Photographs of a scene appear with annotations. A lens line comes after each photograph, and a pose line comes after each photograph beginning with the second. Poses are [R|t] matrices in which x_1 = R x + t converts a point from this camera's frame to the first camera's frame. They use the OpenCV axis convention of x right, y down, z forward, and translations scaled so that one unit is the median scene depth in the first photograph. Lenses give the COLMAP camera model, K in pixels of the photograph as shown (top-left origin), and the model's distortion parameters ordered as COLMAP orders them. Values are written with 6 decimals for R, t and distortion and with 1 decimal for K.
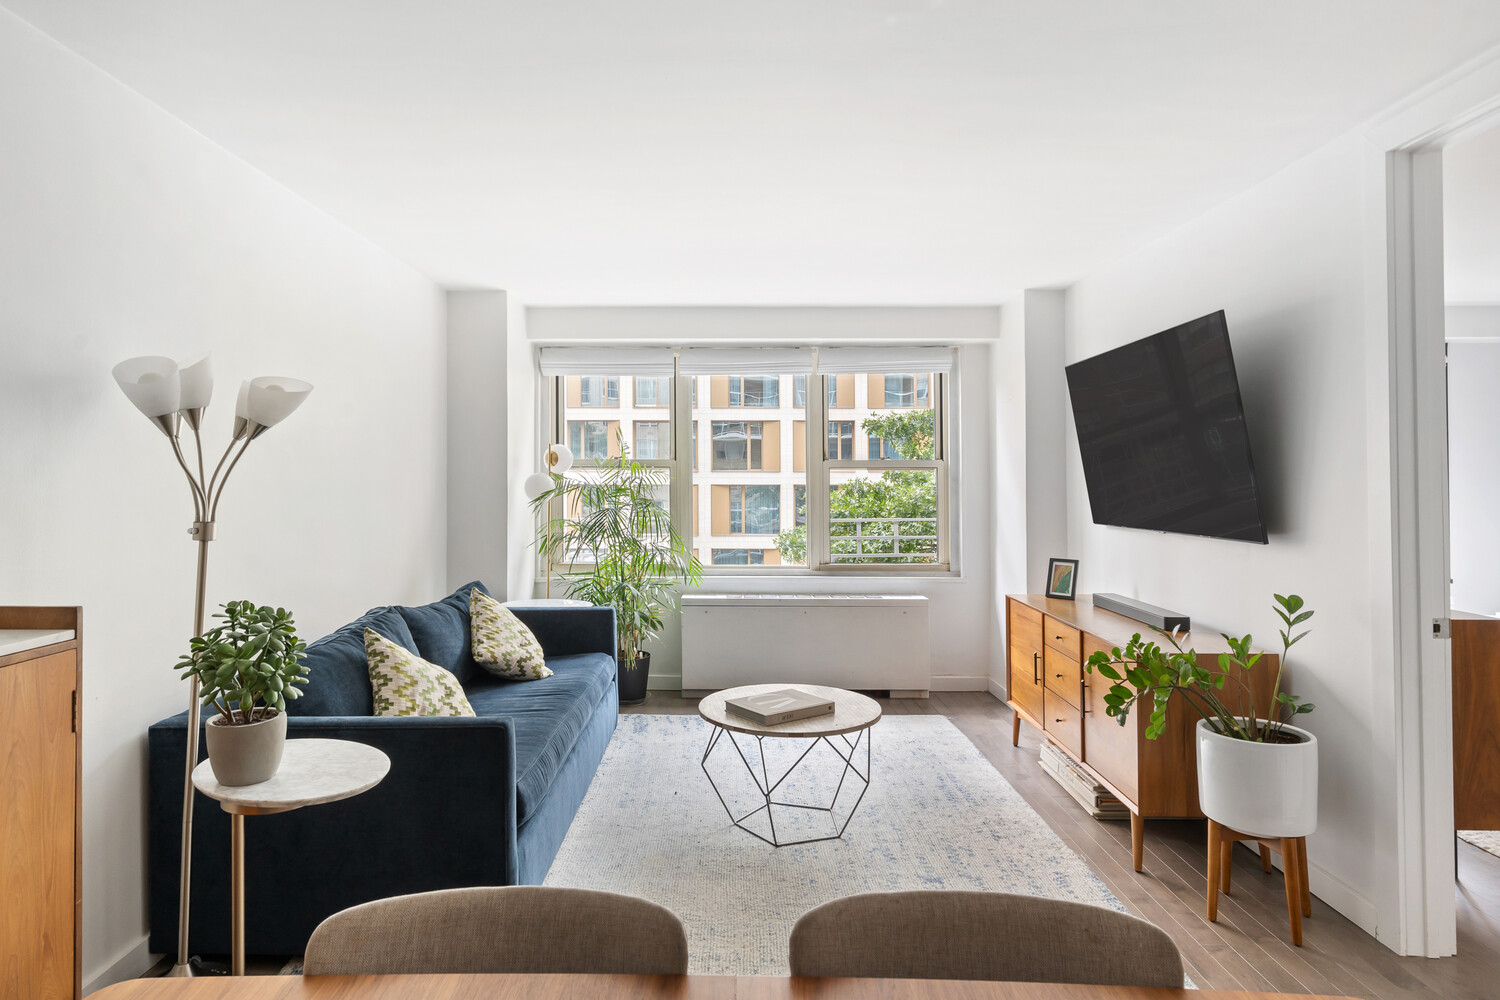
lens RADIAL K [[848.0, 0, 722.3], [0, 848.0, 475.4], [0, 0, 1]] dist [-0.000963, -0.000671]
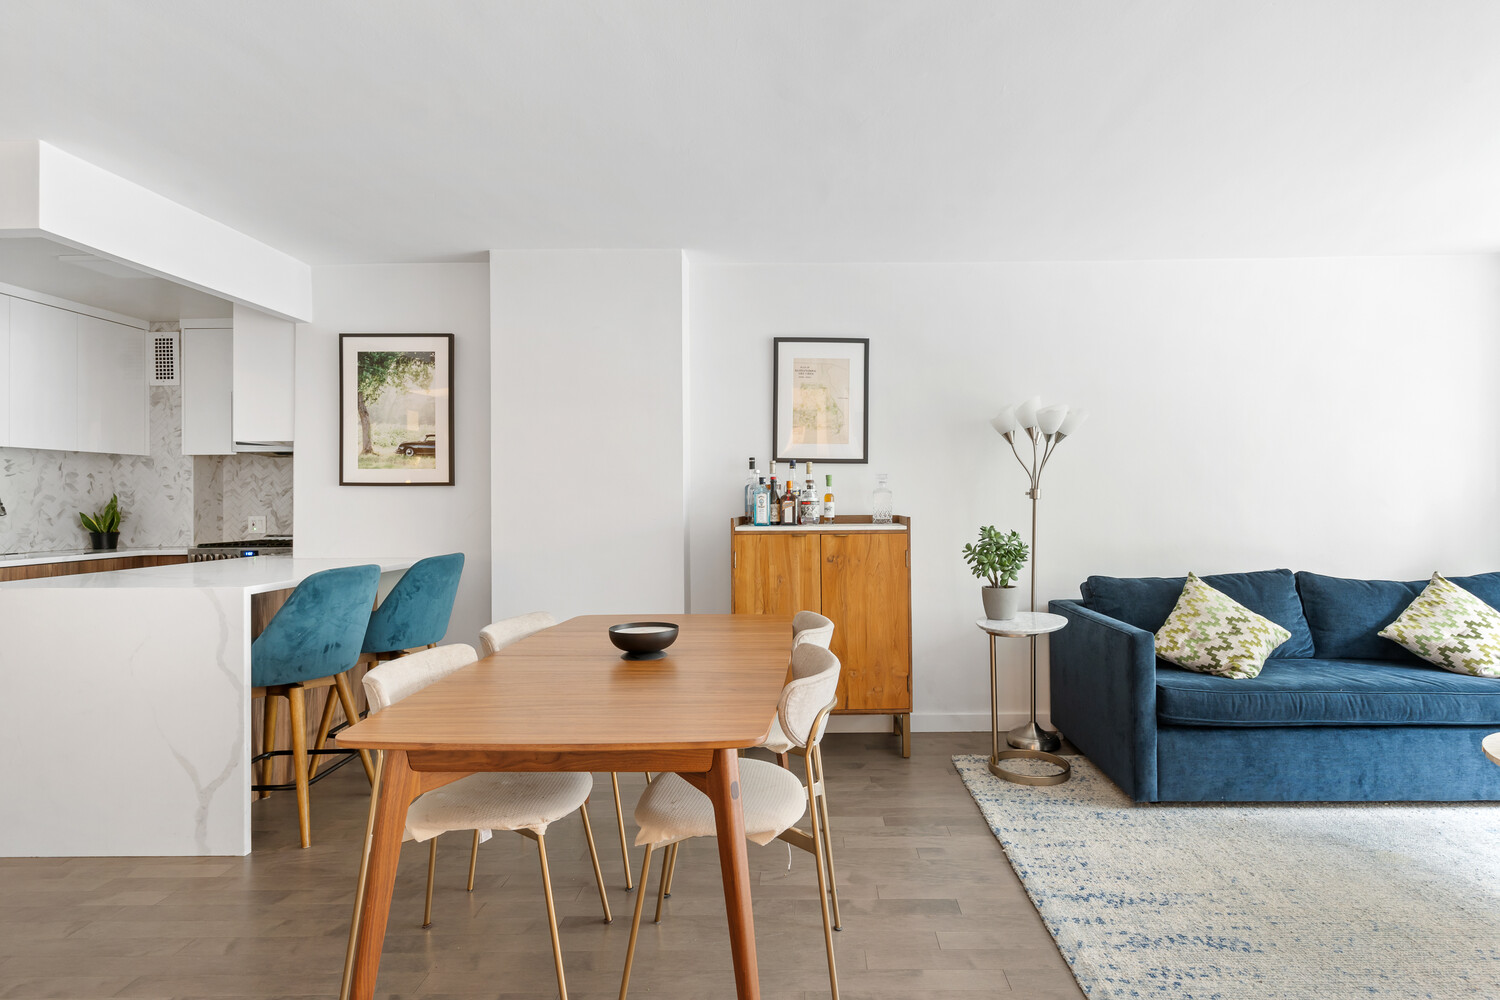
lens RADIAL K [[731.2, 0, 795.1], [0, 731.2, 497.9], [0, 0, 1]] dist [0.001918, 0.000445]
pose [[0.008188, -0.002939, -0.999962, 0.571483], [0.014322, 0.999893, -0.002822, 0.041459], [0.999864, -0.014299, 0.008229, 0.268888]]
